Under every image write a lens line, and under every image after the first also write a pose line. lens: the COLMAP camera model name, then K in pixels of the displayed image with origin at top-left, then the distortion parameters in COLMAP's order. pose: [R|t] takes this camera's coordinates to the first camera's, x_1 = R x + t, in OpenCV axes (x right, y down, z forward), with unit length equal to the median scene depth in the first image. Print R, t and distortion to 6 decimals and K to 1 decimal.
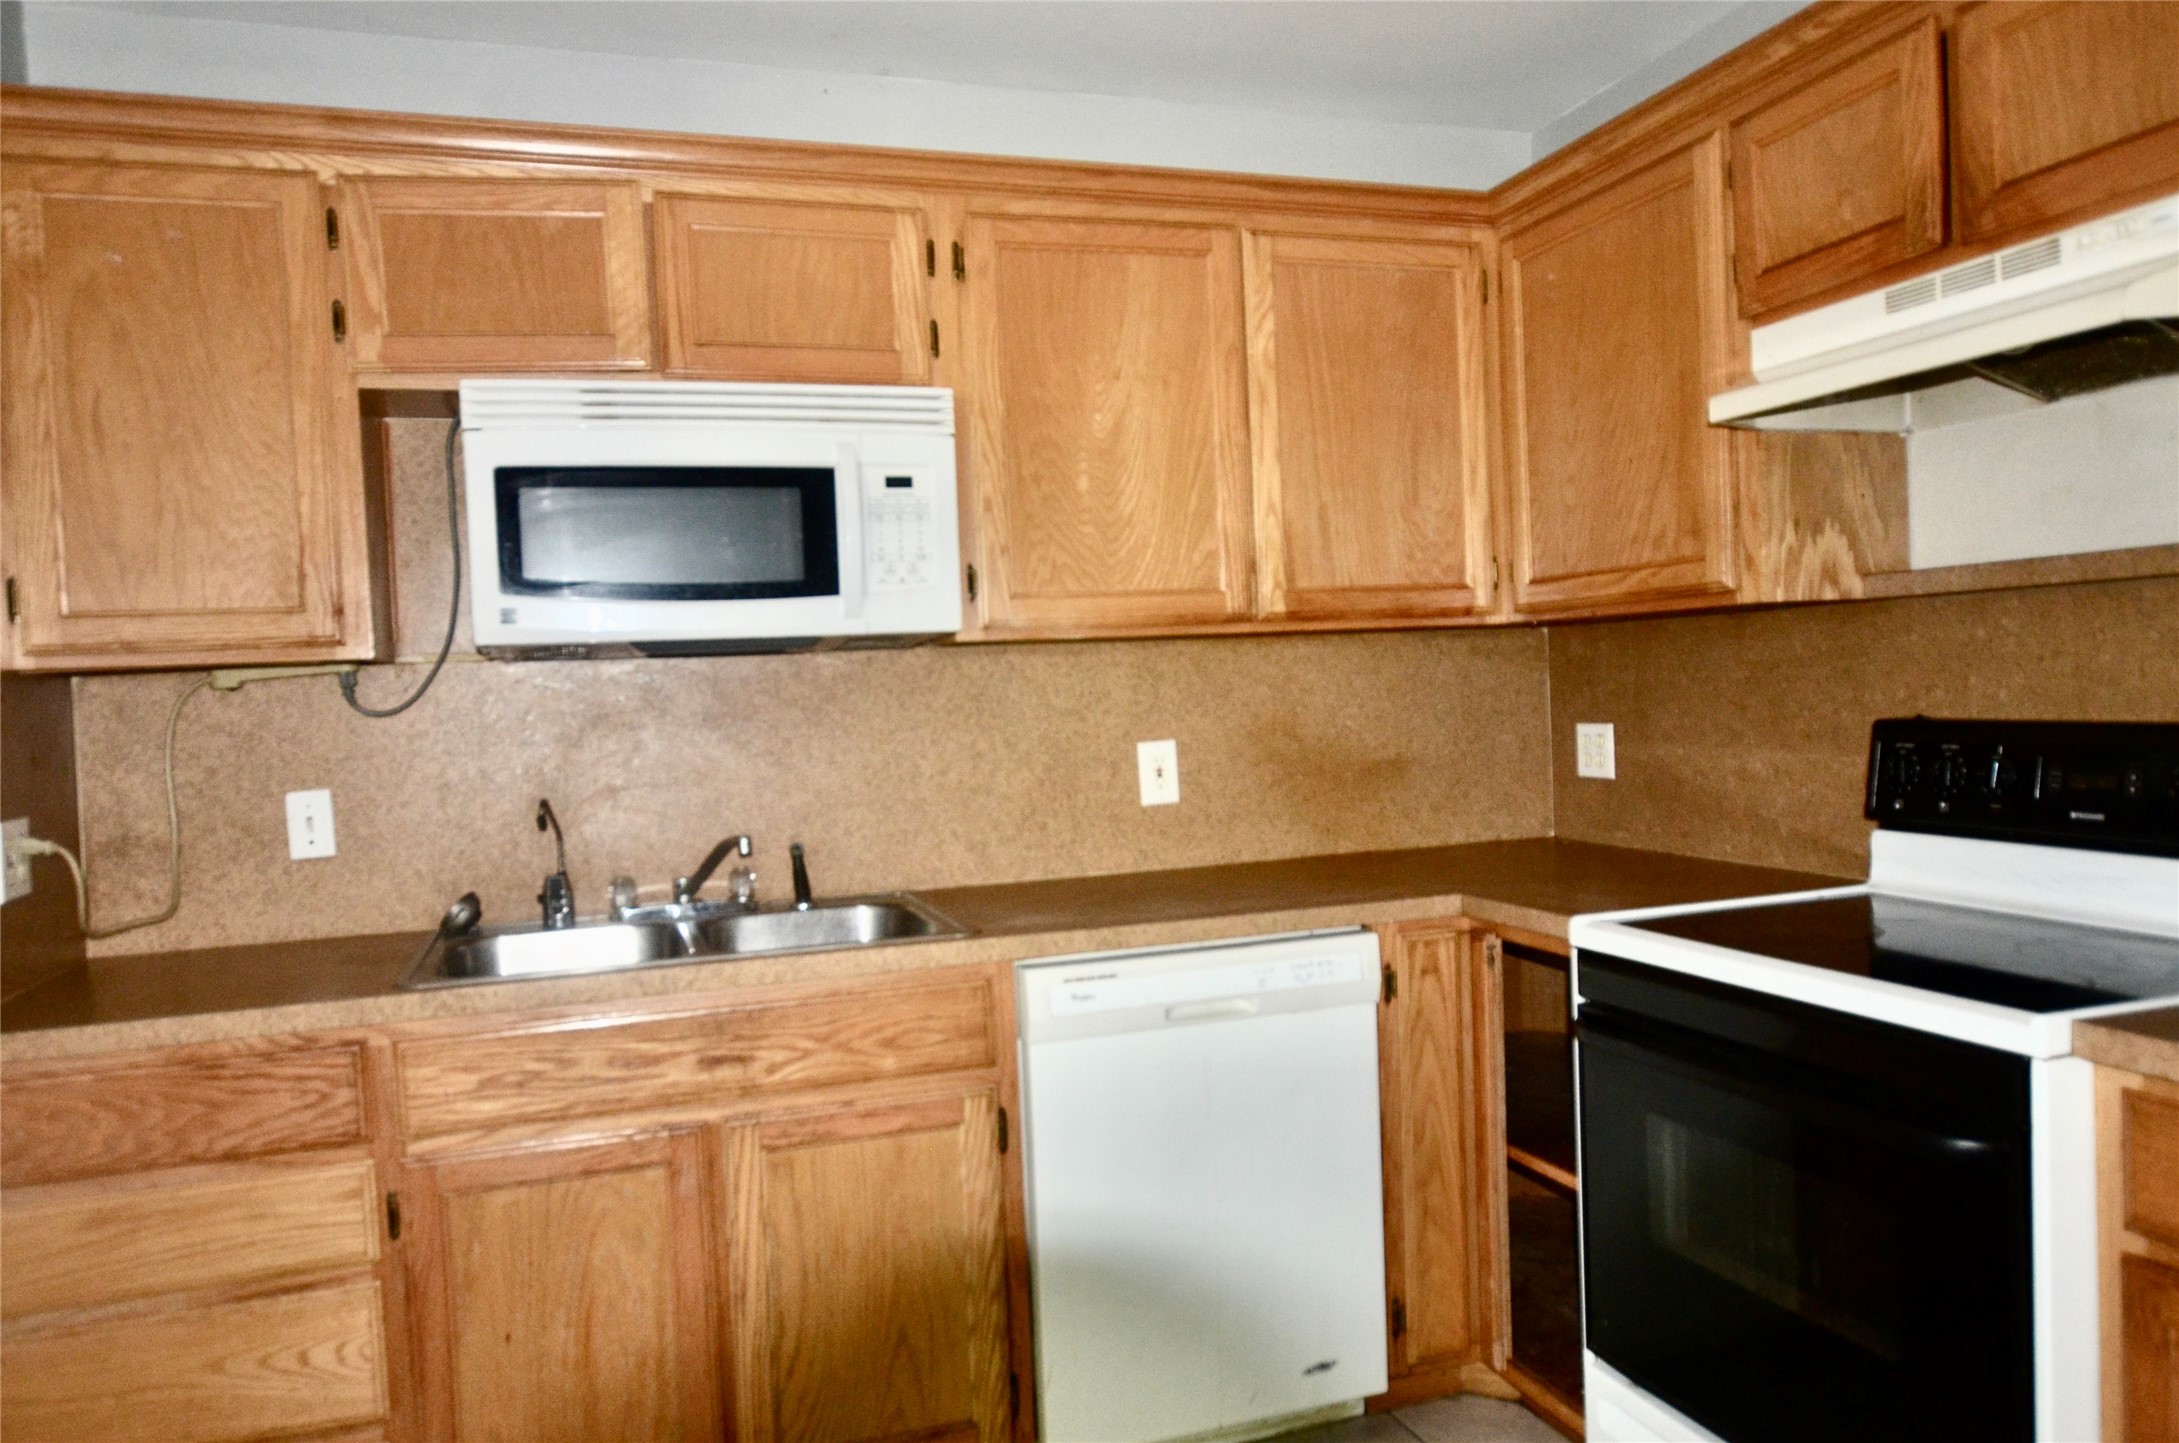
lens RADIAL K [[1510.7, 0, 1086.4], [0, 1510.7, 748.8], [0, 0, 1]] dist [0.004696, 0.008132]
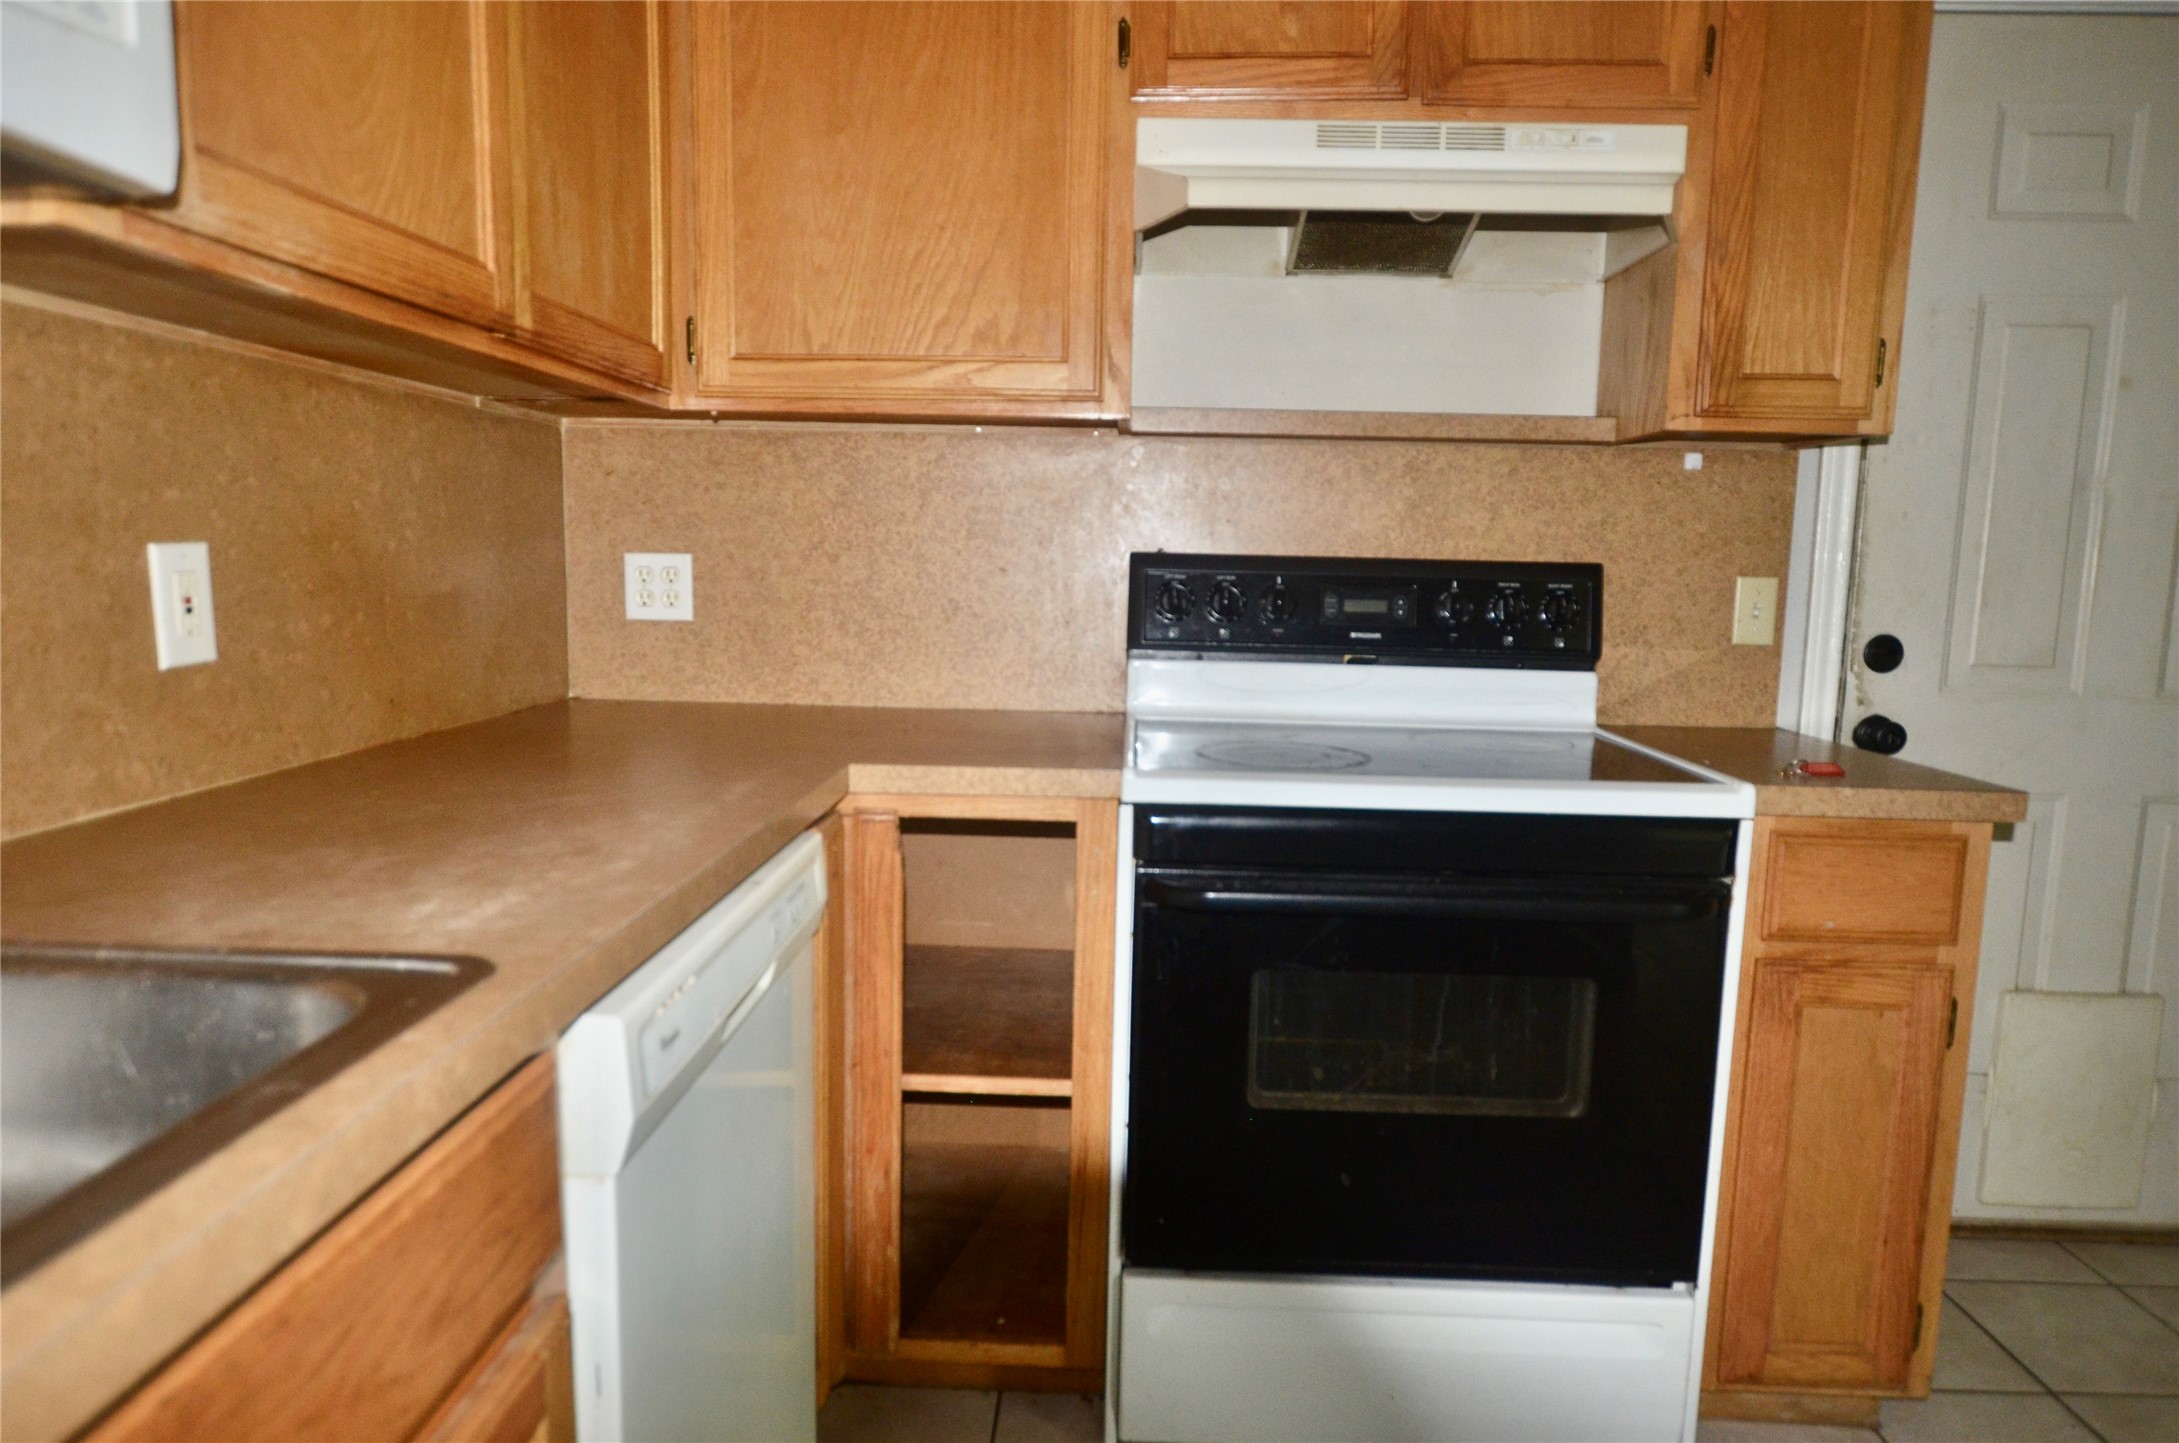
lens RADIAL K [[1329.6, 0, 1097.7], [0, 1329.6, 741.1], [0, 0, 1]] dist [-0.019914, 0.020535]
pose [[0.339789, -0.082629, 0.936865, -0.340577], [0.004043, 0.996252, 0.086401, 0.030389], [-0.940493, -0.025571, 0.338850, 0.712250]]
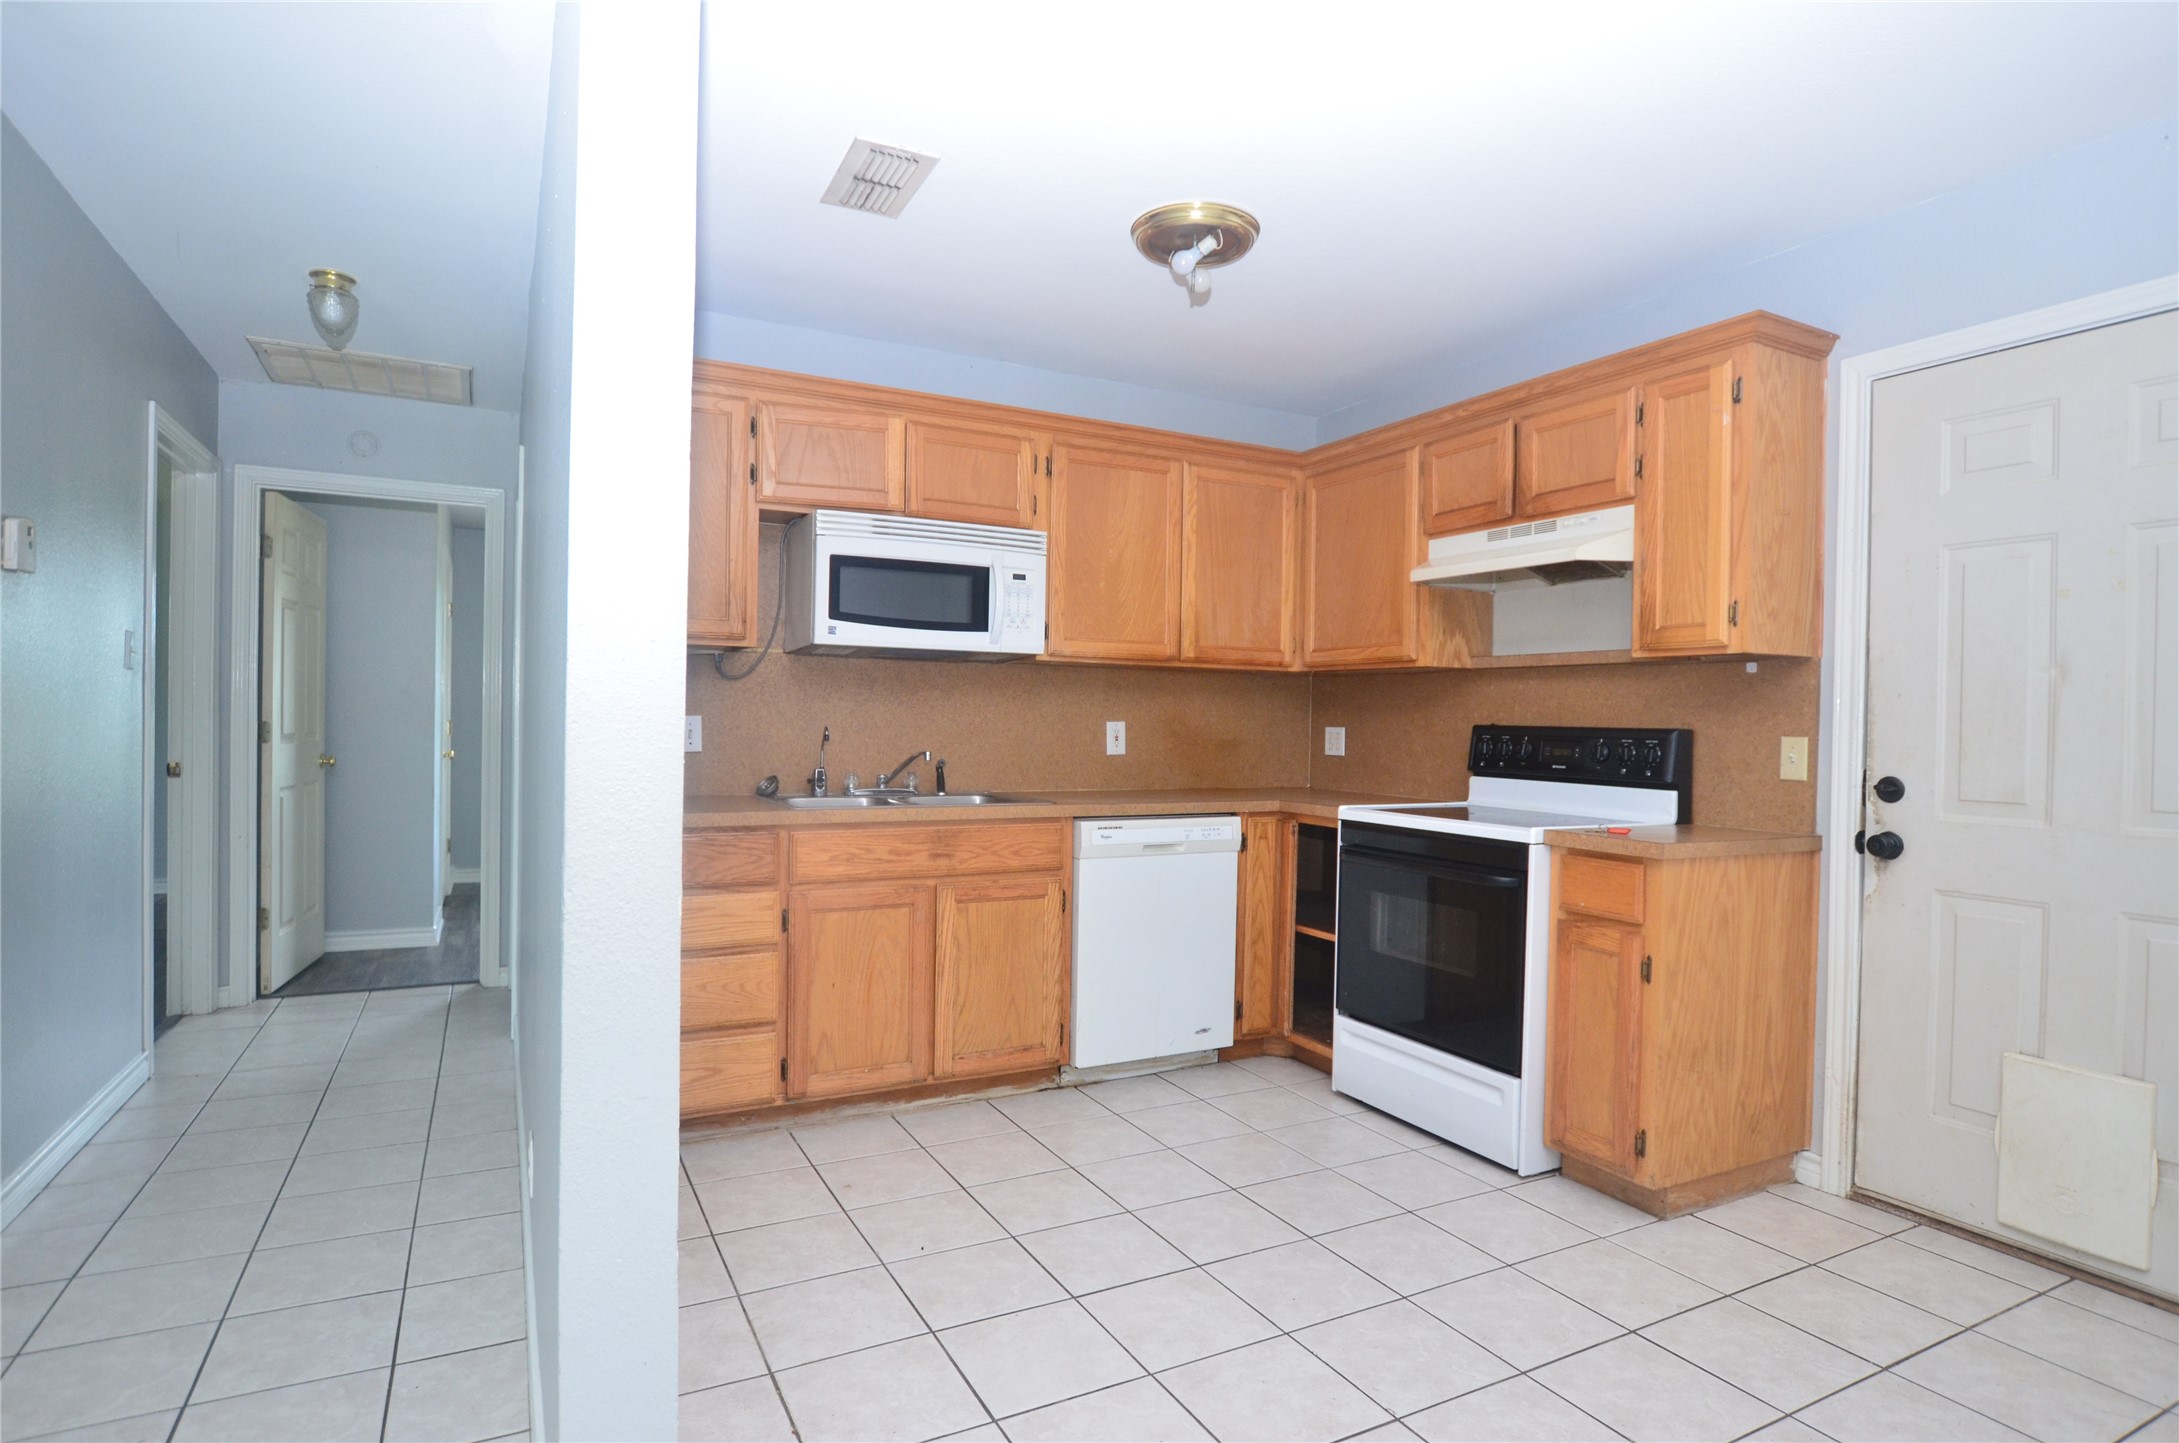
lens RADIAL K [[1138.6, 0, 1088.5], [0, 1138.6, 744.2], [0, 0, 1]] dist [0.018543, 0.000626]
pose [[0.984834, 0.056196, 0.164148, -0.277296], [-0.052628, 0.998275, -0.026007, 0.078479], [-0.165326, 0.016974, 0.986093, -0.498080]]
